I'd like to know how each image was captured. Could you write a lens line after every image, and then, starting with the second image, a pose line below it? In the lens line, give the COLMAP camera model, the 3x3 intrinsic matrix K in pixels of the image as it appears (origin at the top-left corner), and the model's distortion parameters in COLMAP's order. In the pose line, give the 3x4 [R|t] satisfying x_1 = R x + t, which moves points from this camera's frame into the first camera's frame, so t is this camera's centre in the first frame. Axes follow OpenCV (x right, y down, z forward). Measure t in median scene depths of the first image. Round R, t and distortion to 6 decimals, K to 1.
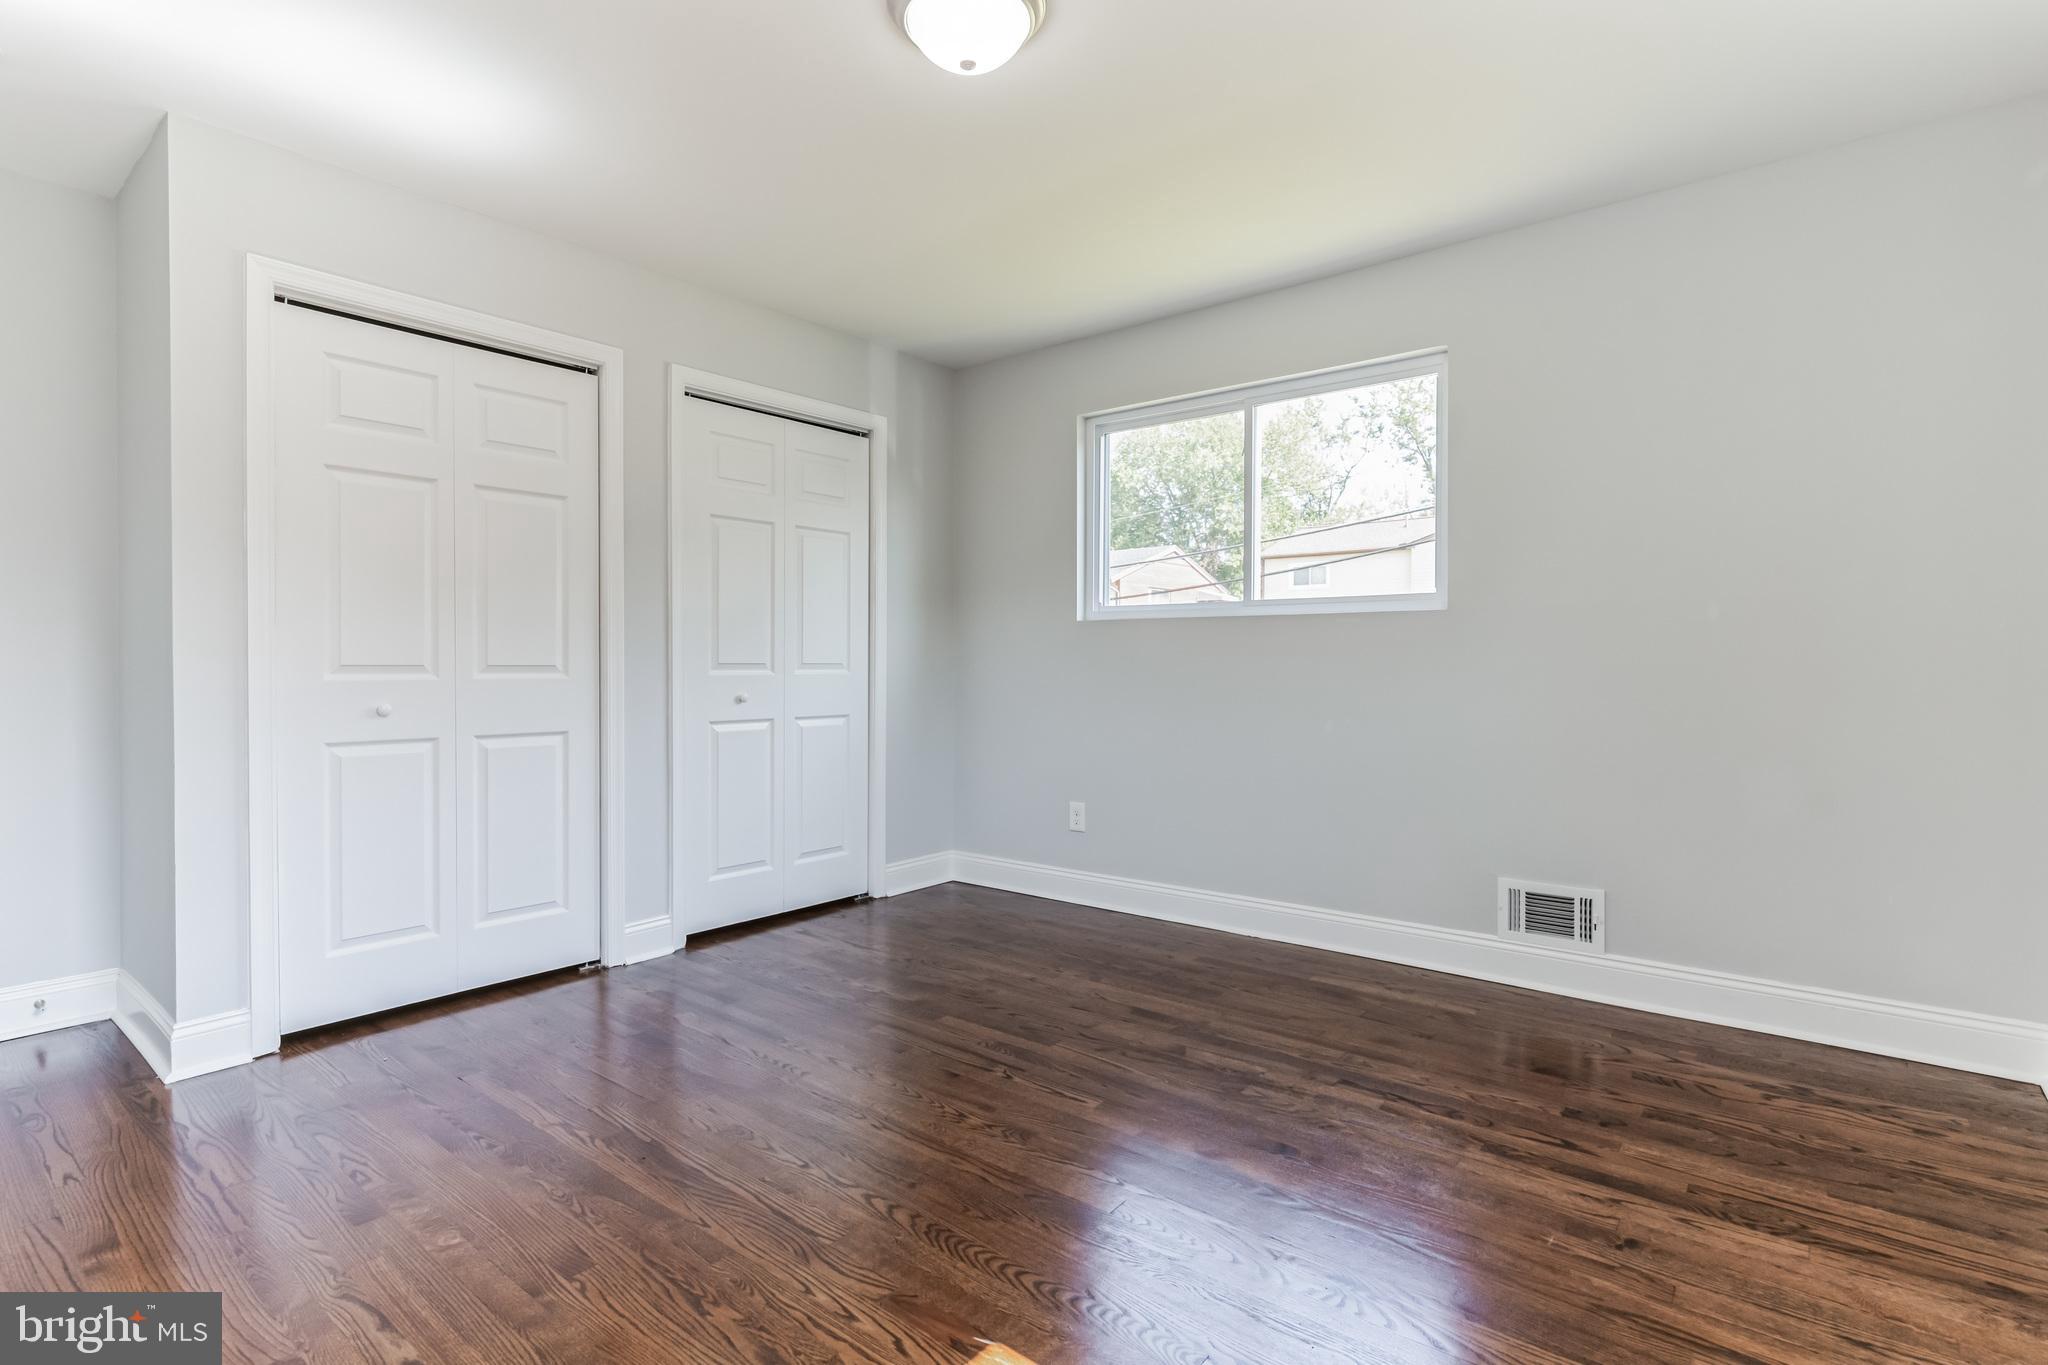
lens RADIAL K [[983.9, 0, 1019.9], [0, 983.9, 683.3], [0, 0, 1]] dist [-0.001924, -0.000494]
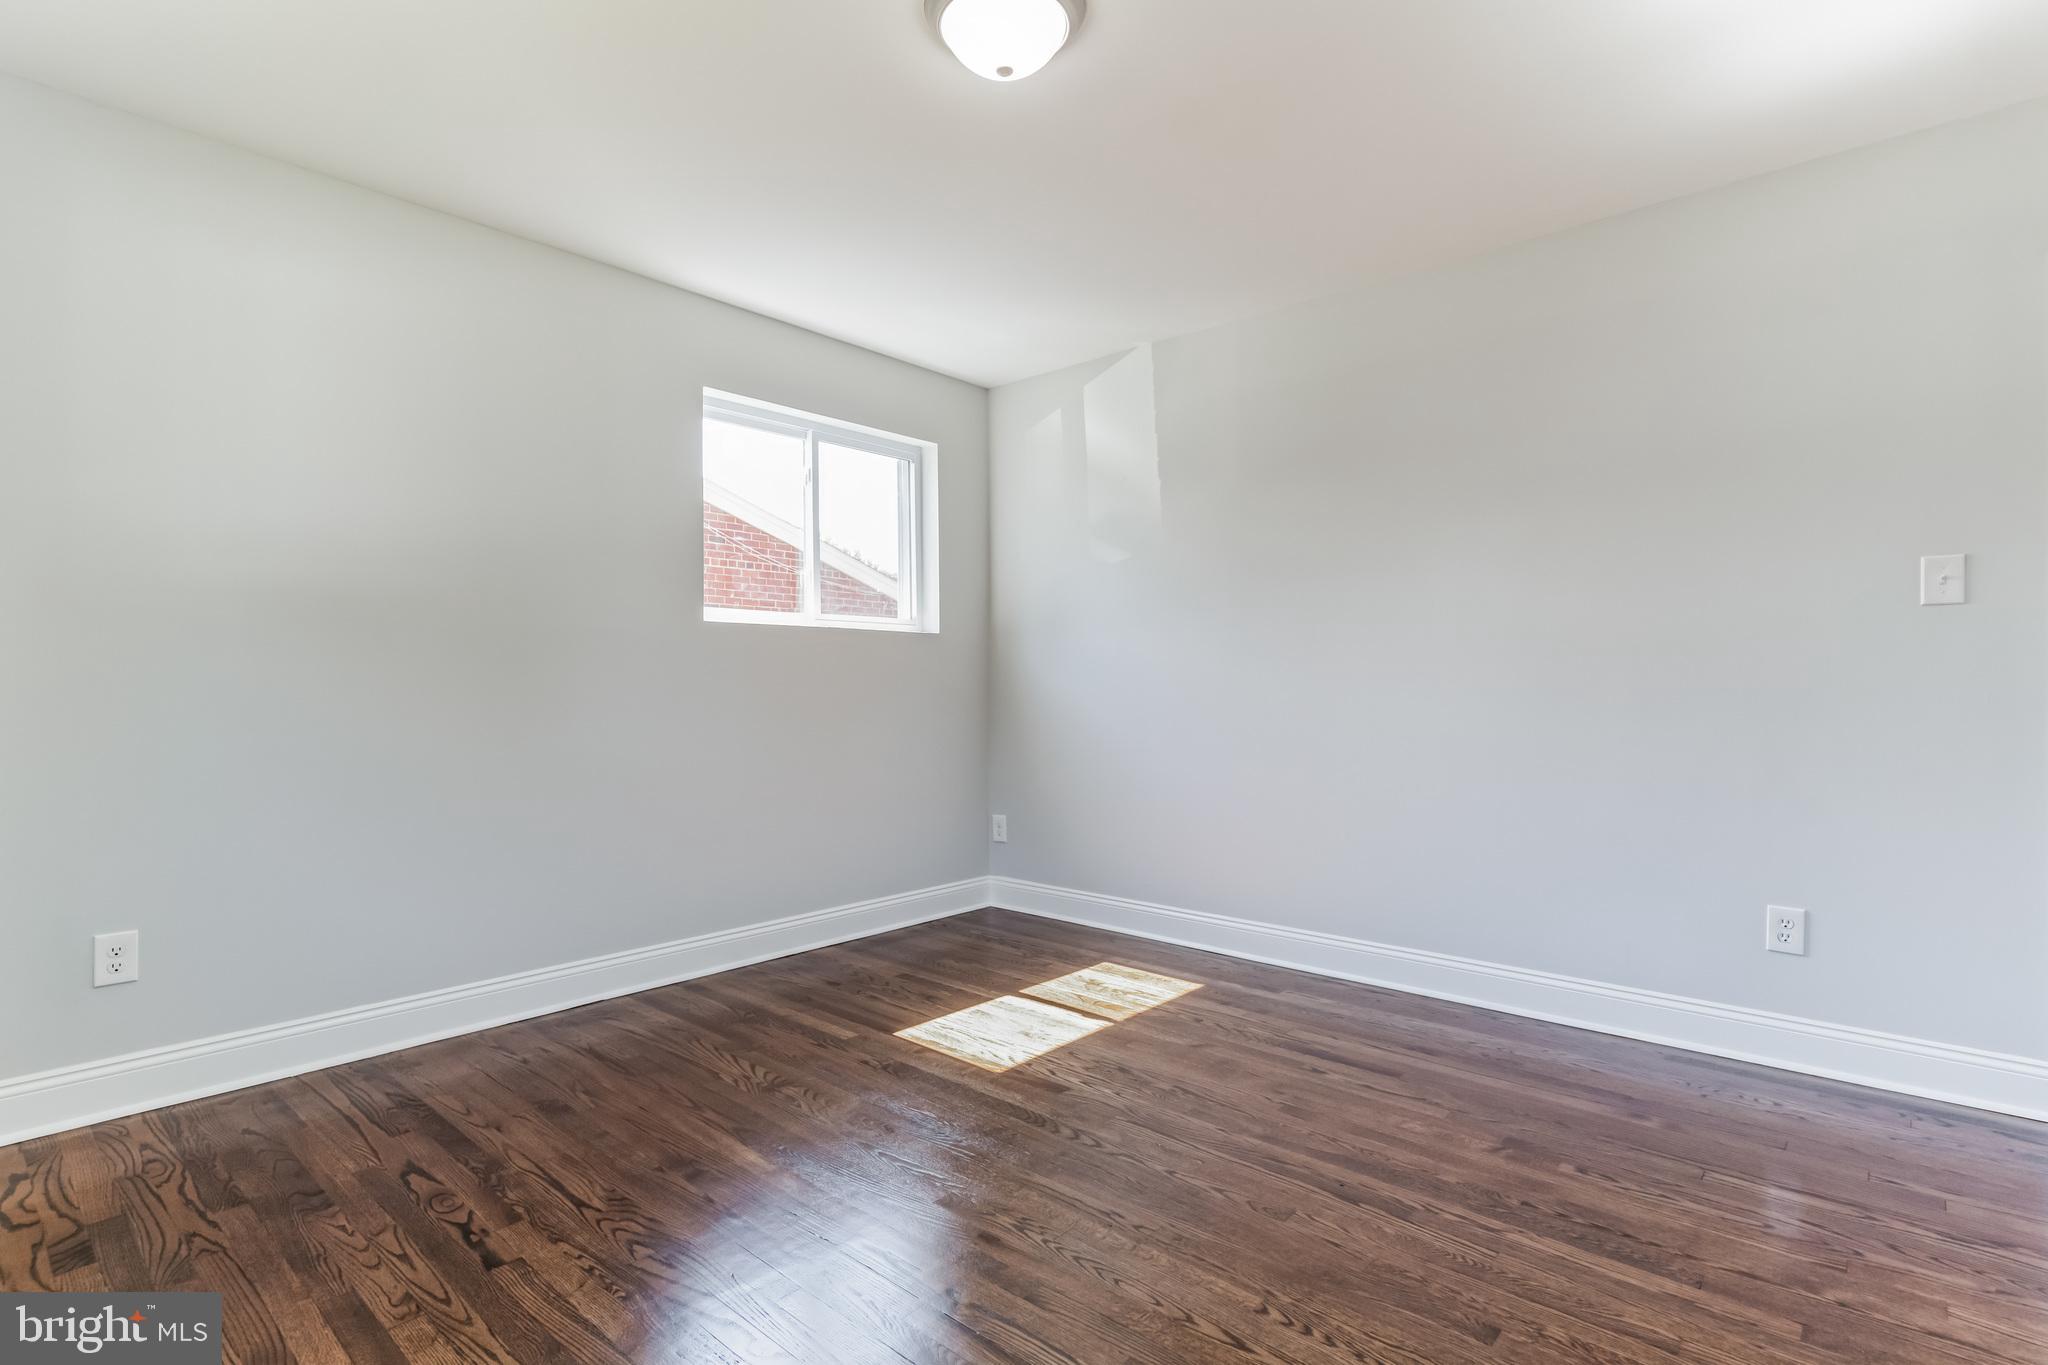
lens RADIAL K [[983.9, 0, 1024.7], [0, 983.9, 682.3], [0, 0, 1]] dist [-0.001924, -0.000494]
pose [[-0.999116, 0.005246, 0.041700, -0.115665], [0.005895, 0.999863, 0.015469, -0.040029], [-0.041613, 0.015702, -0.999010, 2.107628]]
